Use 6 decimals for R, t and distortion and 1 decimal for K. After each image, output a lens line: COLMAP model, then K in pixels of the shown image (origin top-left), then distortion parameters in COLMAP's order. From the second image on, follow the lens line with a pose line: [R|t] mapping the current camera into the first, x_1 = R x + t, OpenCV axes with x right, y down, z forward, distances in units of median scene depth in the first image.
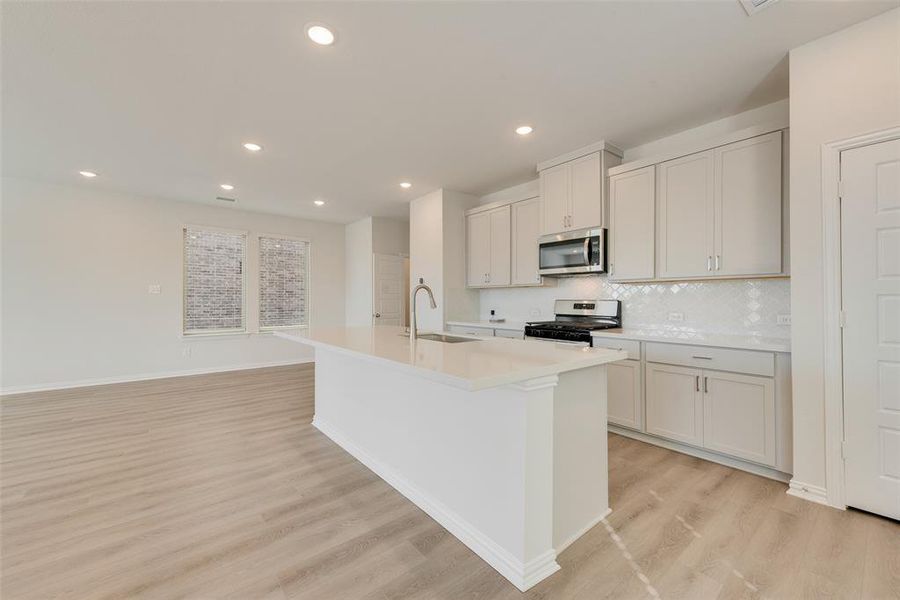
lens RADIAL K [[360.1, 0, 447.7], [0, 360.1, 299.3], [0, 0, 1]] dist [0.000098, 0.000031]
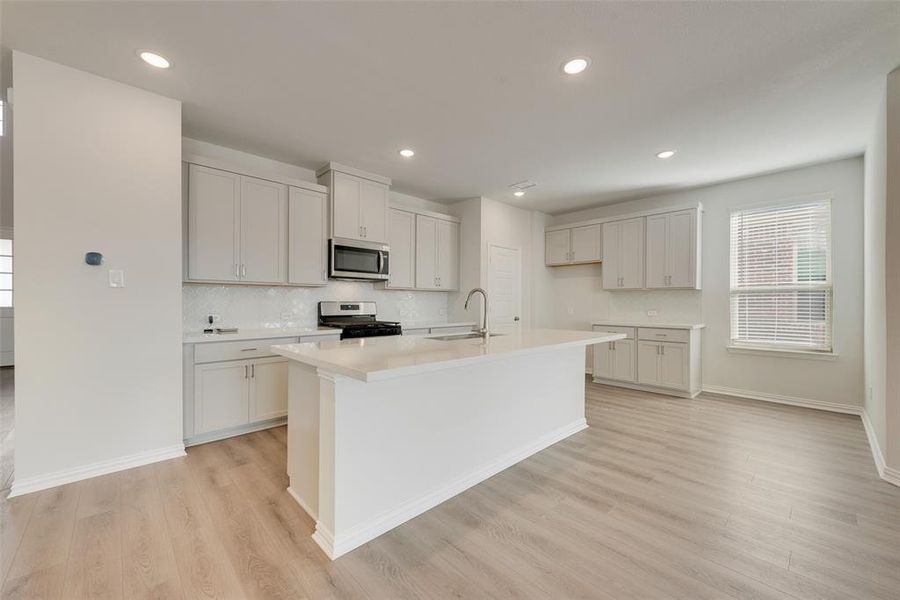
lens RADIAL K [[352.2, 0, 453.3], [0, 352.2, 303.4], [0, 0, 1]] dist [0.000943, 0.000150]
pose [[-0.078645, -0.003288, 0.996897, -1.004092], [-0.008759, 0.999958, 0.002607, 0.002204], [-0.996864, -0.008527, -0.078671, 1.030360]]
